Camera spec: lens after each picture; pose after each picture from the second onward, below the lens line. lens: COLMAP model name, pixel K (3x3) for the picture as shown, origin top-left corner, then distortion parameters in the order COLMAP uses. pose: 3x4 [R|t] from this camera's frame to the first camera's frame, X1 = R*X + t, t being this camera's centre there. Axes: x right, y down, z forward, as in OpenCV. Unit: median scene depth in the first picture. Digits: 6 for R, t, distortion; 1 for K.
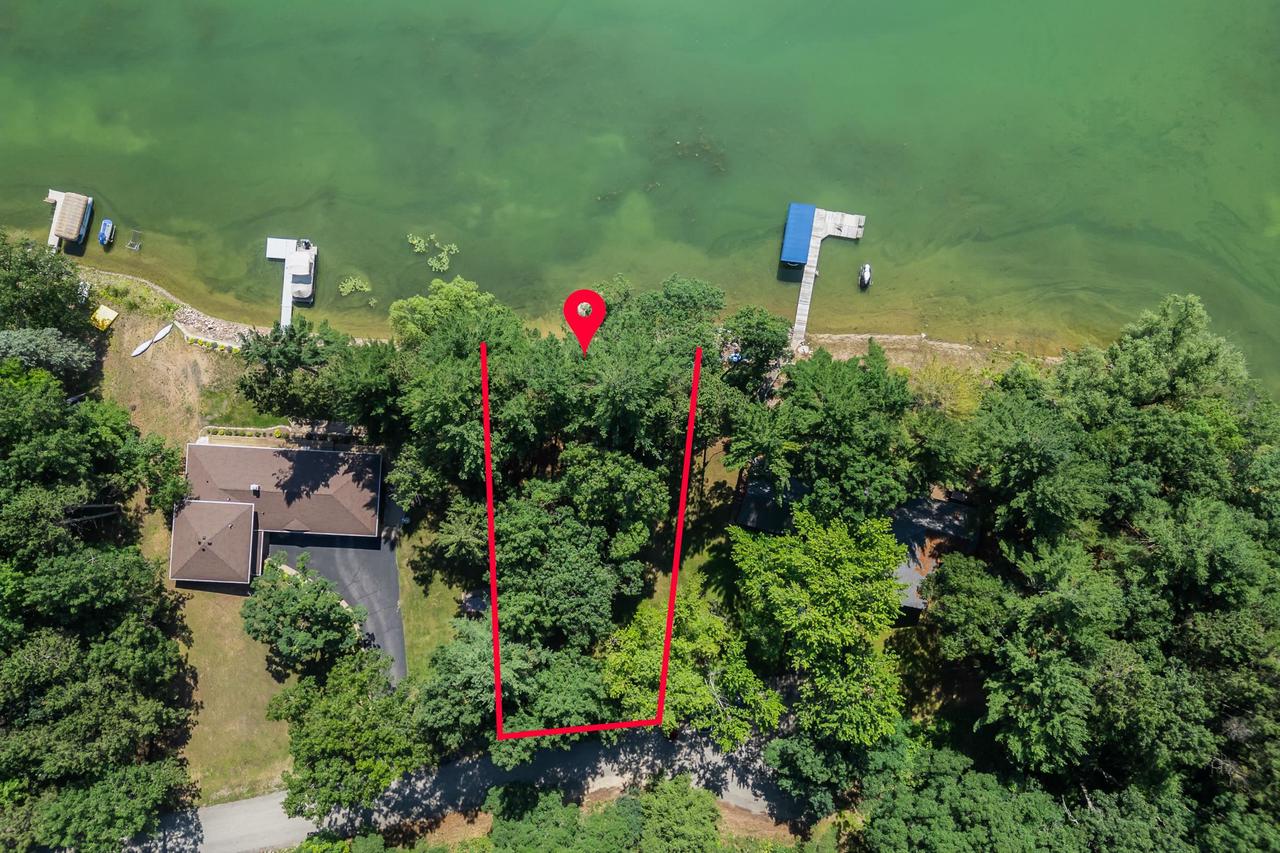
lens RADIAL K [[900.4, 0, 643.2], [0, 900.4, 430.1], [0, 0, 1]] dist [0.064432, -0.065879]
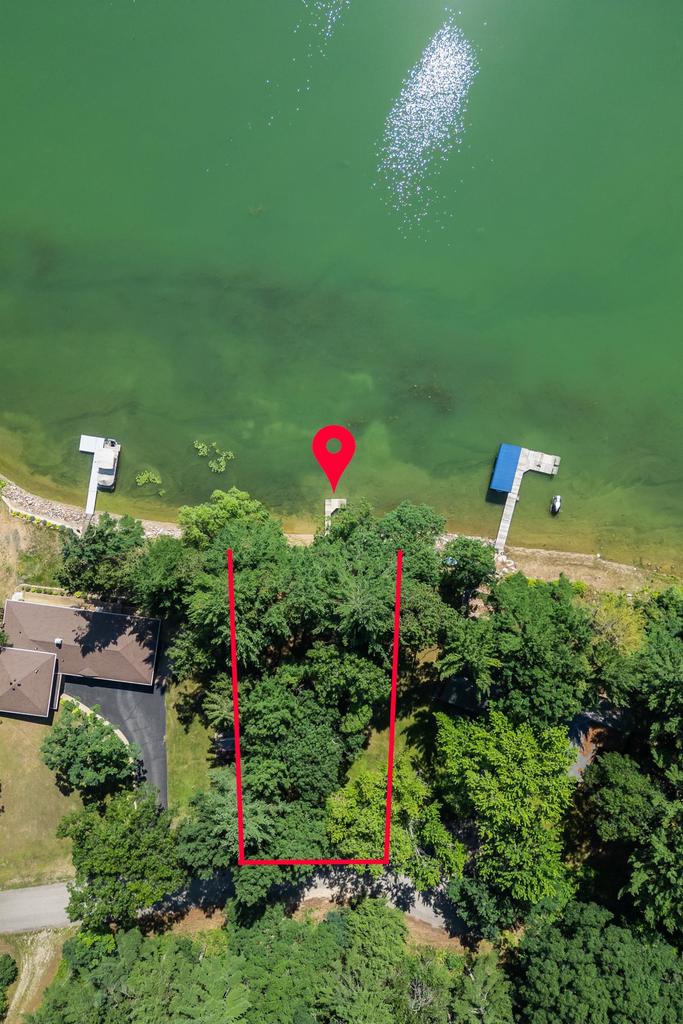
lens RADIAL K [[720.3, 0, 342.6], [0, 720.3, 502.8], [0, 0, 1]] dist [0.064432, -0.065879]
pose [[0.996718, 0.080319, 0.010129, -0.062422], [-0.080515, 0.996538, 0.020720, -0.178139], [-0.008429, -0.021467, 0.999734, 0.000840]]
